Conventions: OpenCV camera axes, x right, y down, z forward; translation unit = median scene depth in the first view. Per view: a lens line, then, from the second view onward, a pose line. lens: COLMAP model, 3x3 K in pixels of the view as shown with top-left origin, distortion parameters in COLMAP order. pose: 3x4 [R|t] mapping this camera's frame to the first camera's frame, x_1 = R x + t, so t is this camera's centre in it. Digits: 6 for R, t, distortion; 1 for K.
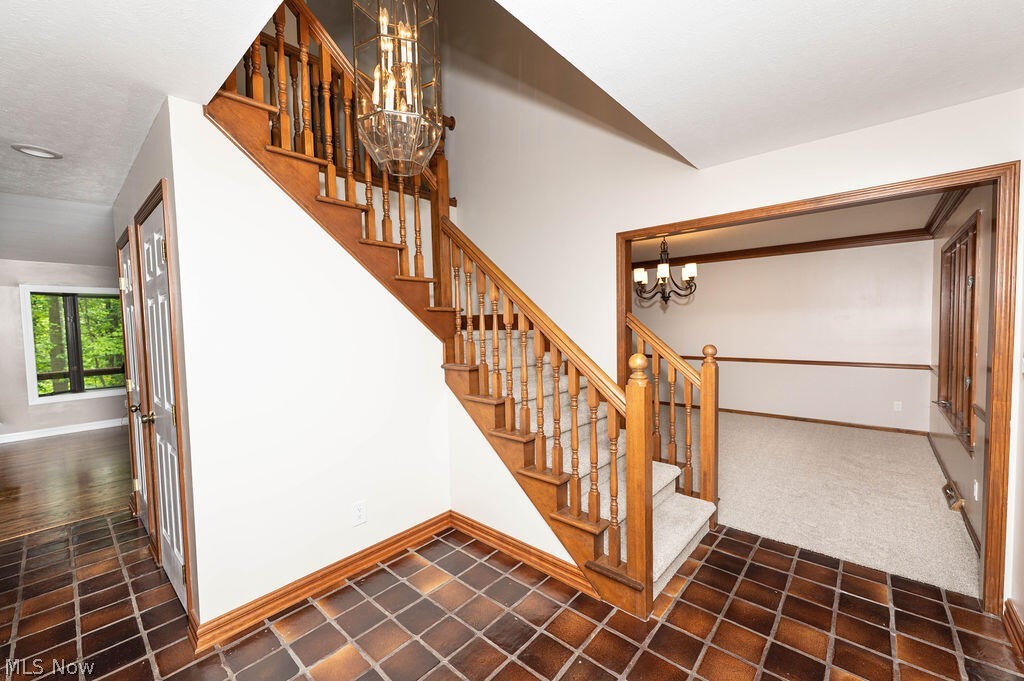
lens RADIAL K [[409.6, 0, 509.2], [0, 409.6, 340.6], [0, 0, 1]] dist [-0.000140, -0.000090]
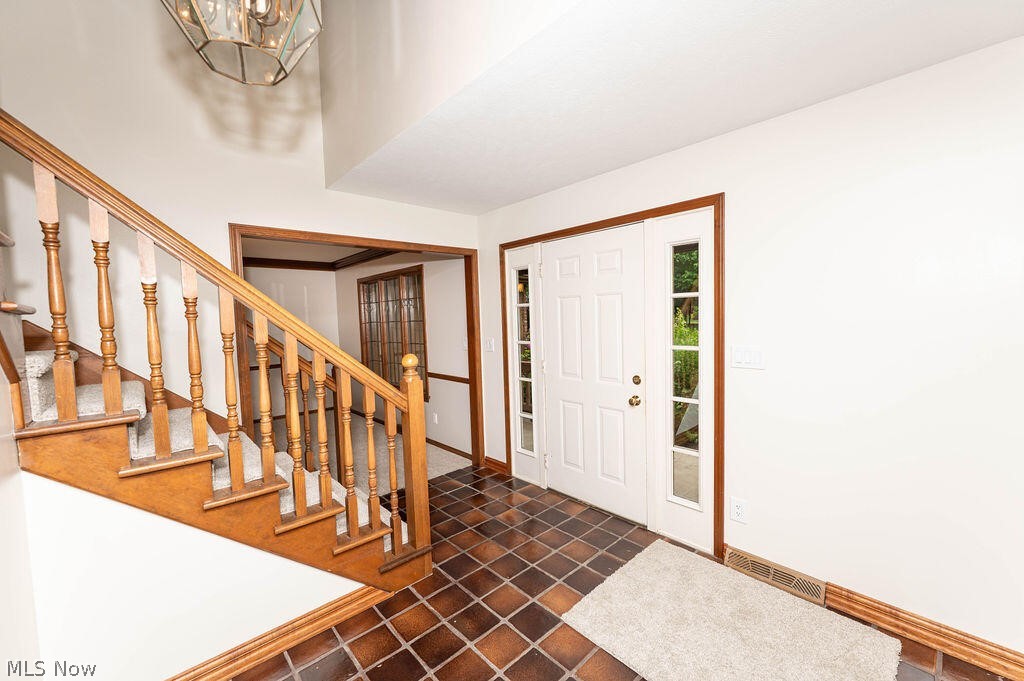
lens RADIAL K [[409.6, 0, 509.2], [0, 409.6, 340.6], [0, 0, 1]] dist [-0.000140, -0.000090]
pose [[0.096215, -0.037045, 0.994671, -0.765266], [0.074468, 0.996774, 0.029920, -0.019368], [-0.992571, 0.071193, 0.098663, 0.562360]]
